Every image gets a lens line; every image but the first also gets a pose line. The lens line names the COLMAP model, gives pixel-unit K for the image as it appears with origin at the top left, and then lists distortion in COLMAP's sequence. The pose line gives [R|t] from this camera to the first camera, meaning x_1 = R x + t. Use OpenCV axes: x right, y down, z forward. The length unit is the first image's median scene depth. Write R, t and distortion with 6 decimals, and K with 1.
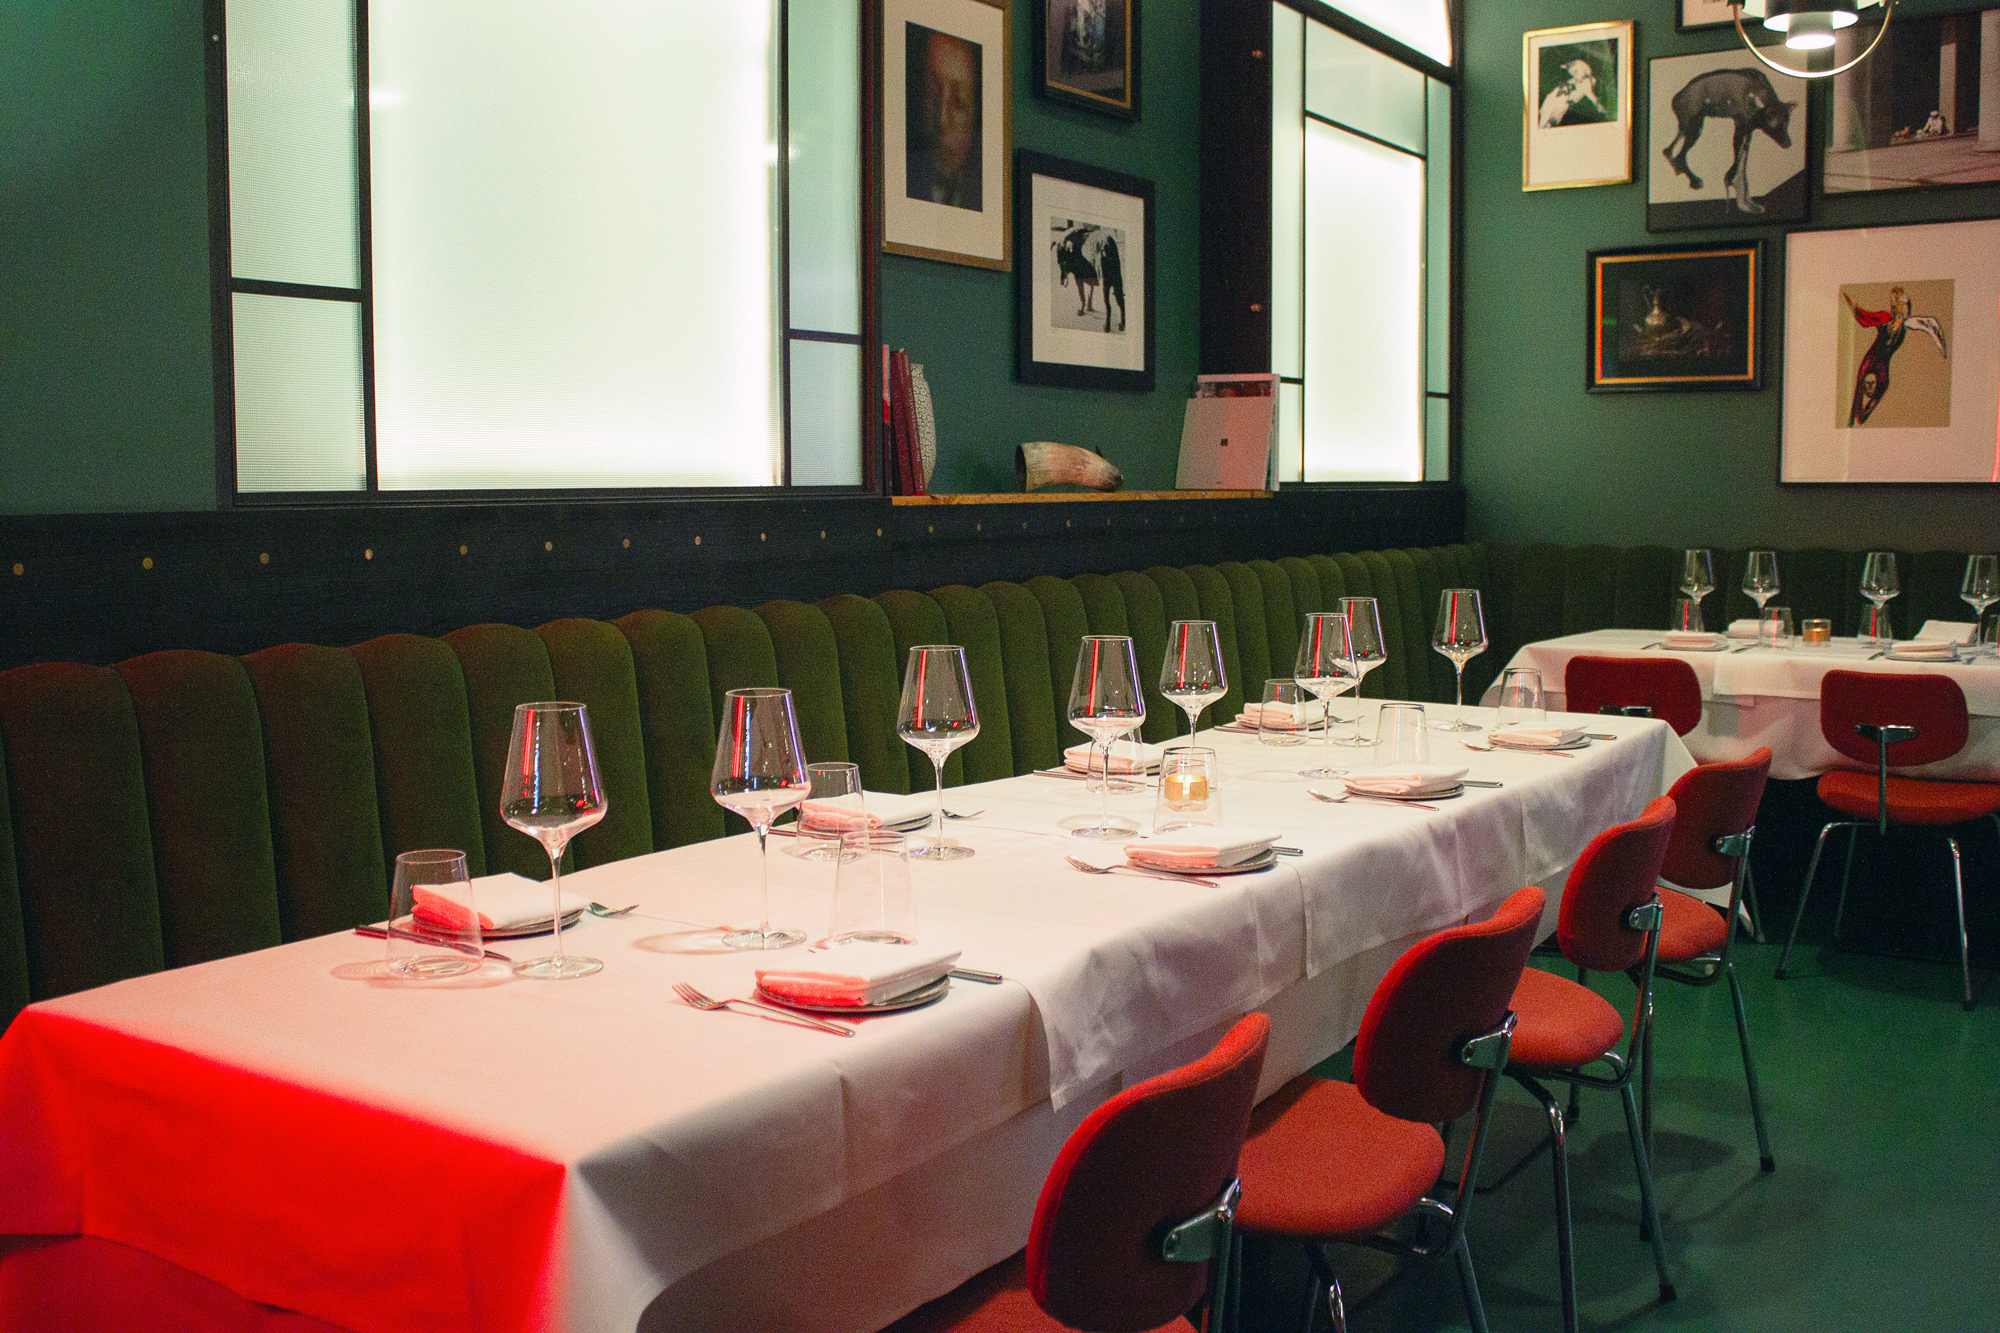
lens RADIAL K [[1992.9, 0, 1000.0], [0, 1992.9, 666.5], [0, 0, 1]] dist [-0.151437, 0.163241]
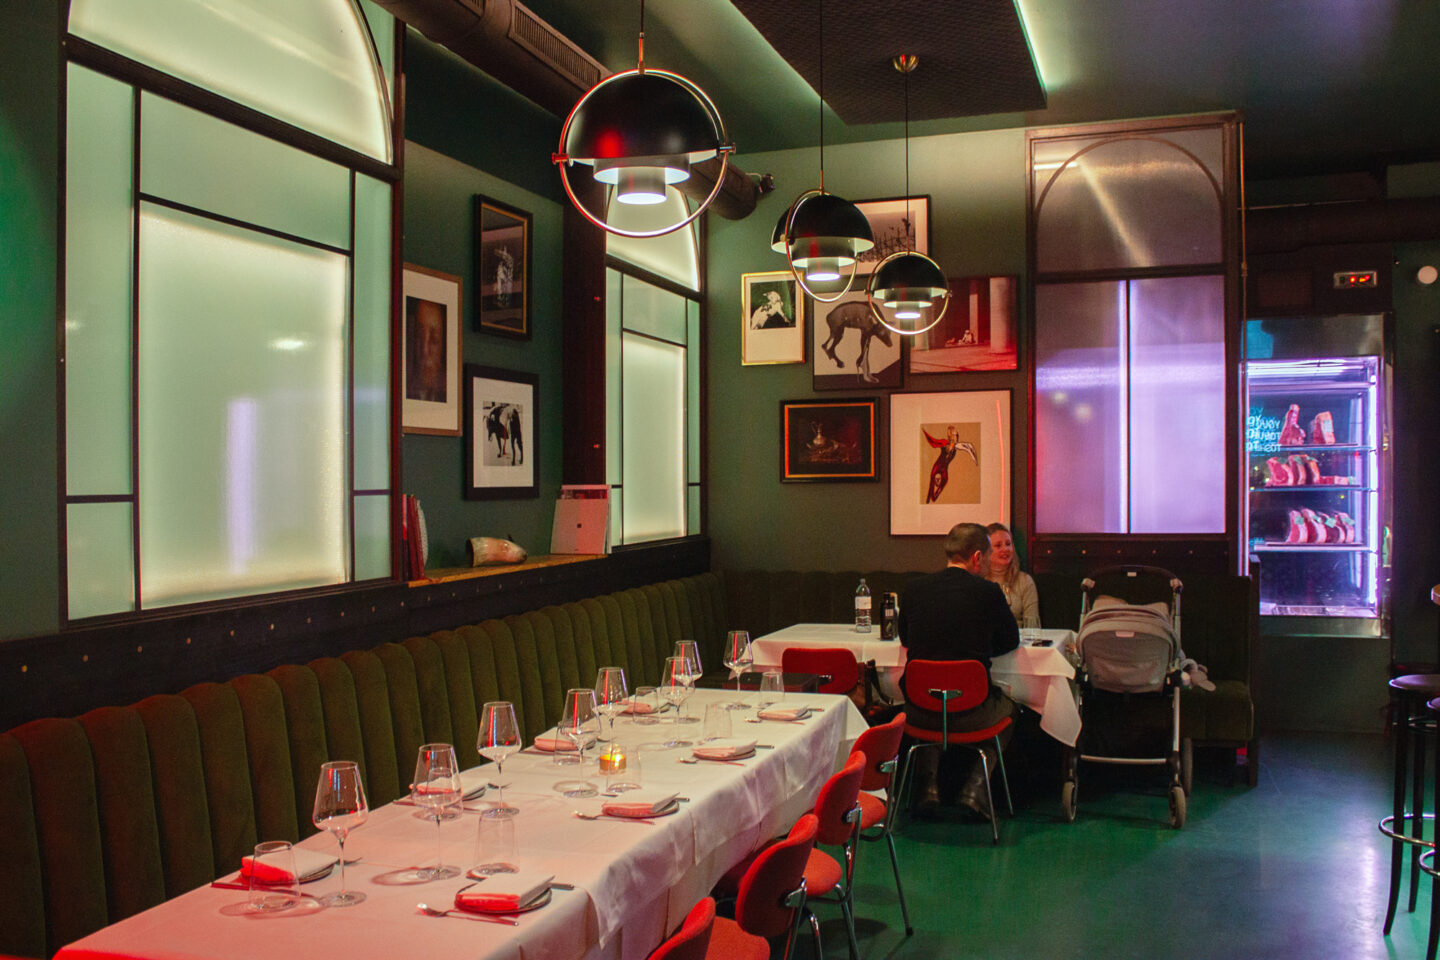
lens RADIAL K [[1434.9, 0, 720.0], [0, 1434.9, 480.0], [0, 0, 1]] dist [-0.151437, 0.163241]
pose [[0.959704, -0.011714, 0.280770, -0.125147], [0.030527, 0.997564, -0.062725, -0.078904], [-0.279351, 0.068769, 0.957723, -0.222729]]
